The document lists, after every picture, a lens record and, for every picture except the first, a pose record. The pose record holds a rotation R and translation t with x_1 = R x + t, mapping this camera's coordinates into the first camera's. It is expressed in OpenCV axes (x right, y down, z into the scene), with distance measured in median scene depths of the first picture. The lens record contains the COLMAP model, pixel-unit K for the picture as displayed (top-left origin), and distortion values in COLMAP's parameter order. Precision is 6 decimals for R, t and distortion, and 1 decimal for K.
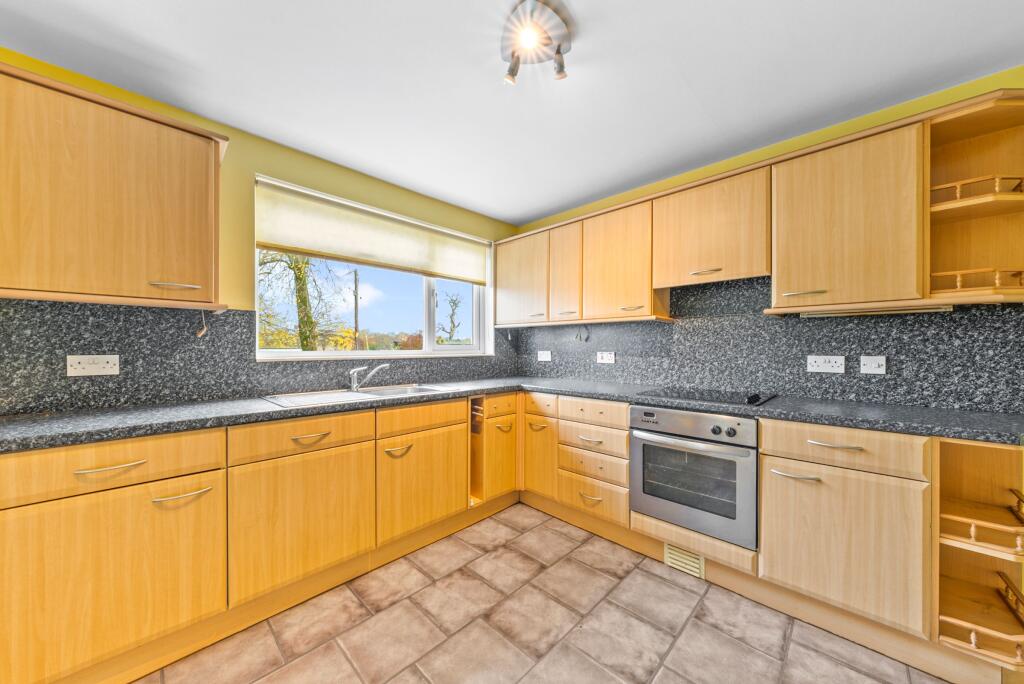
lens RADIAL K [[357.2, 0, 508.3], [0, 357.2, 349.1], [0, 0, 1]] dist [-0.001512, 0.000368]
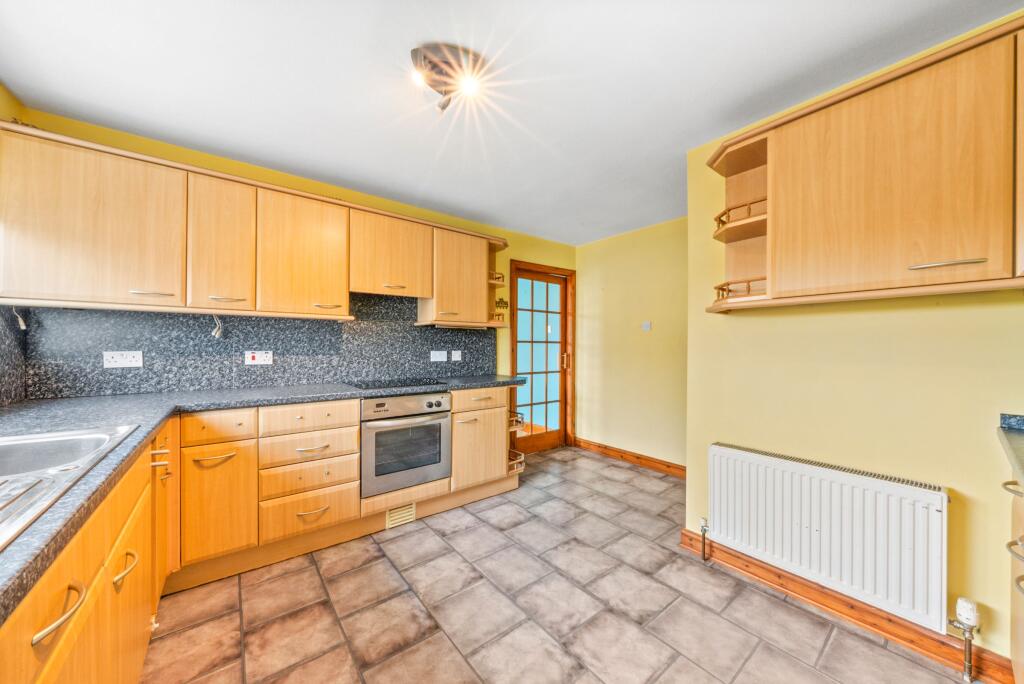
lens RADIAL K [[357.2, 0, 510.8], [0, 357.2, 343.9], [0, 0, 1]] dist [-0.001512, 0.000368]
pose [[0.134758, 0.002748, 0.990875, -0.746334], [-0.000957, 0.999996, -0.002643, -0.011319], [-0.990878, -0.000592, 0.134760, 0.473737]]
